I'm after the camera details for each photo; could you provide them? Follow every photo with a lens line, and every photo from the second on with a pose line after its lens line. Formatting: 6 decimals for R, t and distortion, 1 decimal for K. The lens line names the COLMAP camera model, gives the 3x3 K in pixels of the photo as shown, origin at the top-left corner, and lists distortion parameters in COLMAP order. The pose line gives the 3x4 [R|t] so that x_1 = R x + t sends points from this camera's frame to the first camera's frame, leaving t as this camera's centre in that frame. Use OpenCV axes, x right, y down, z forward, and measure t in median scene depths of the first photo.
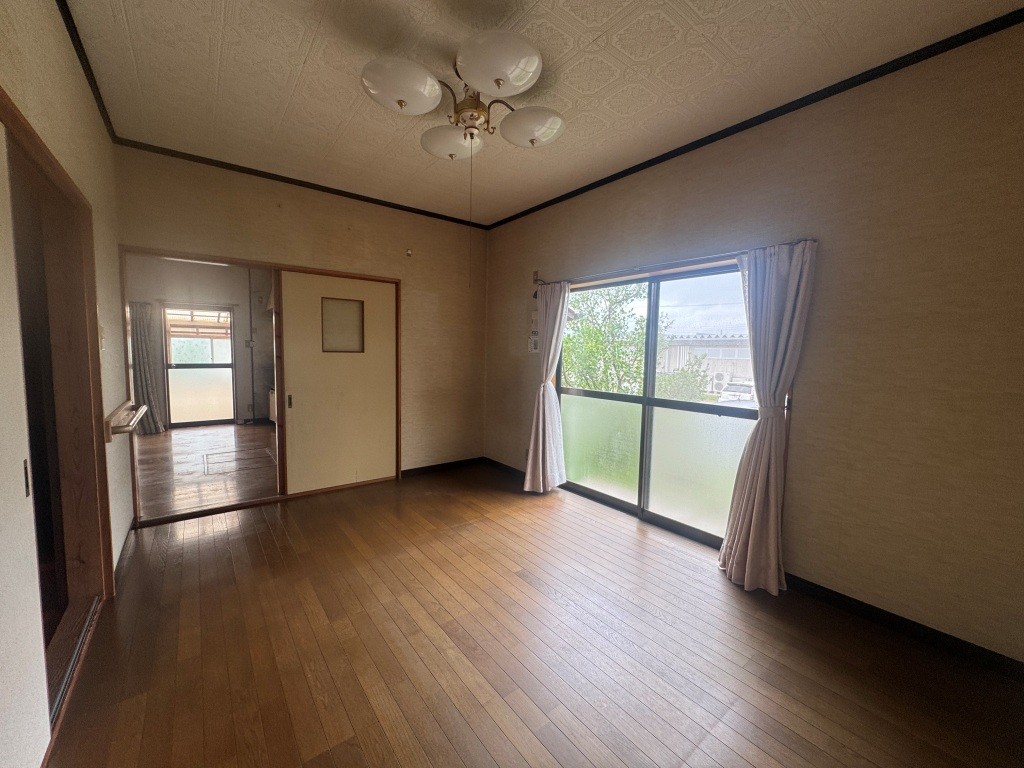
lens RADIAL K [[412.7, 0, 507.4], [0, 412.7, 385.6], [0, 0, 1]] dist [0.001592, -0.001769]
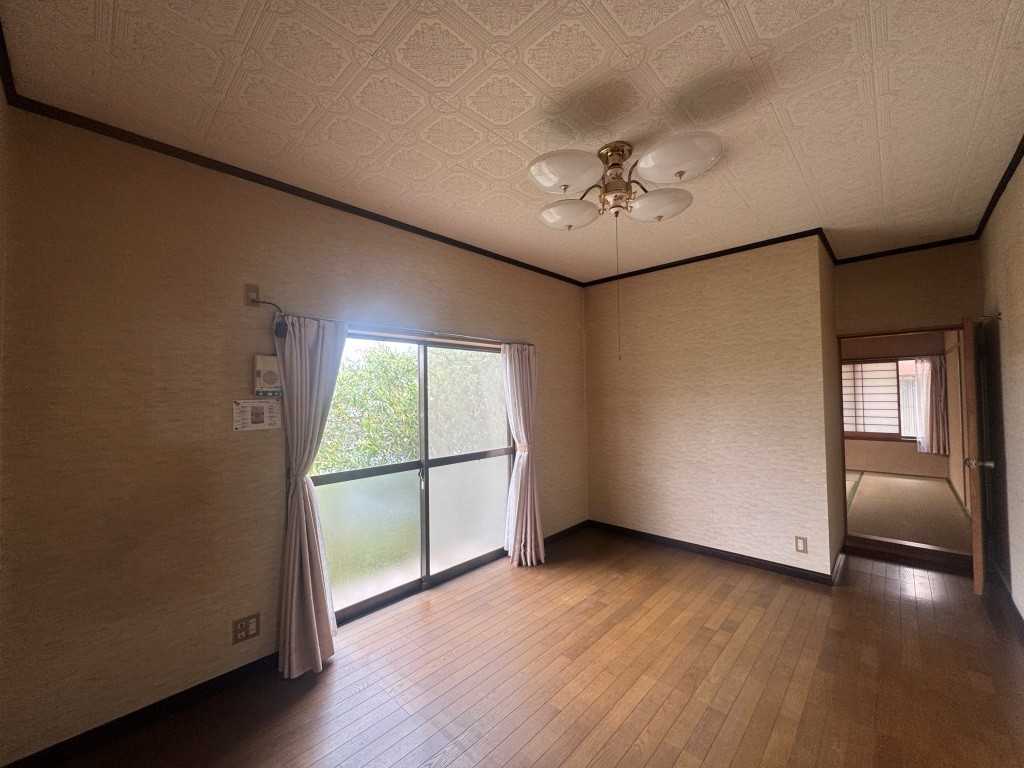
lens RADIAL K [[412.7, 0, 514.7], [0, 412.7, 383.1], [0, 0, 1]] dist [0.001592, -0.001769]
pose [[-0.167624, 0.005595, 0.985835, -0.681561], [0.090268, 0.995870, 0.009696, -0.147417], [-0.981710, 0.090615, -0.167437, 0.947543]]
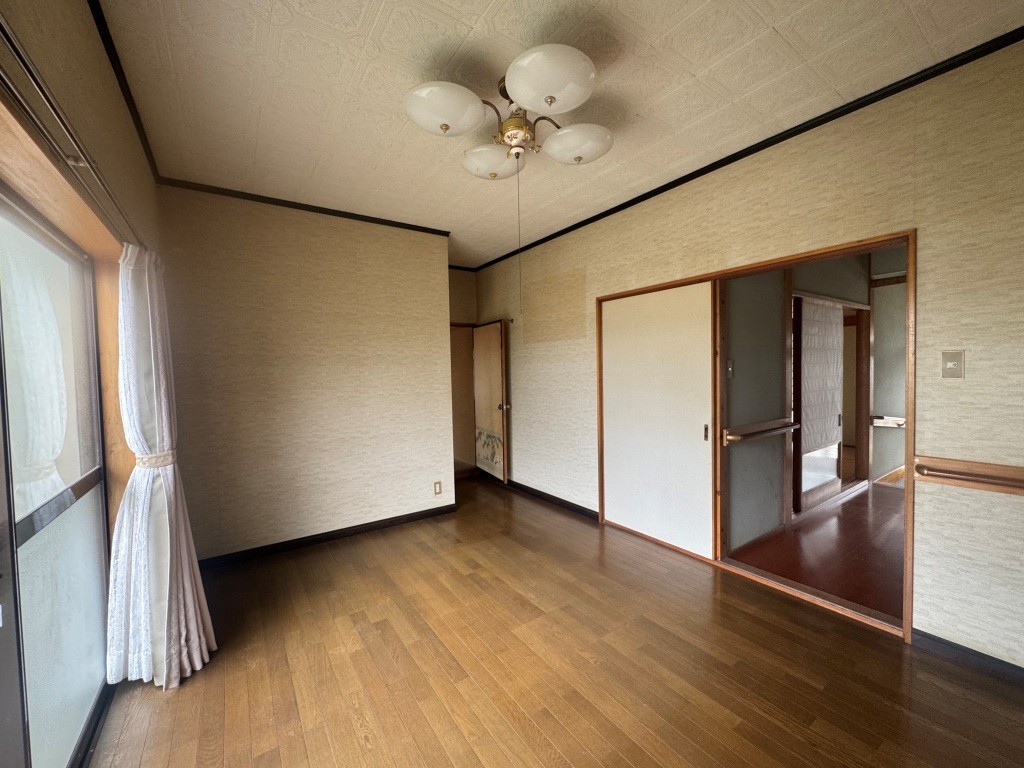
lens RADIAL K [[412.7, 0, 504.2], [0, 412.7, 384.9], [0, 0, 1]] dist [0.001592, -0.001769]
pose [[-0.999215, -0.003743, 0.039445, -0.052945], [0.000677, 0.993769, 0.111461, -0.124542], [-0.039617, 0.111400, -0.992986, 1.306235]]
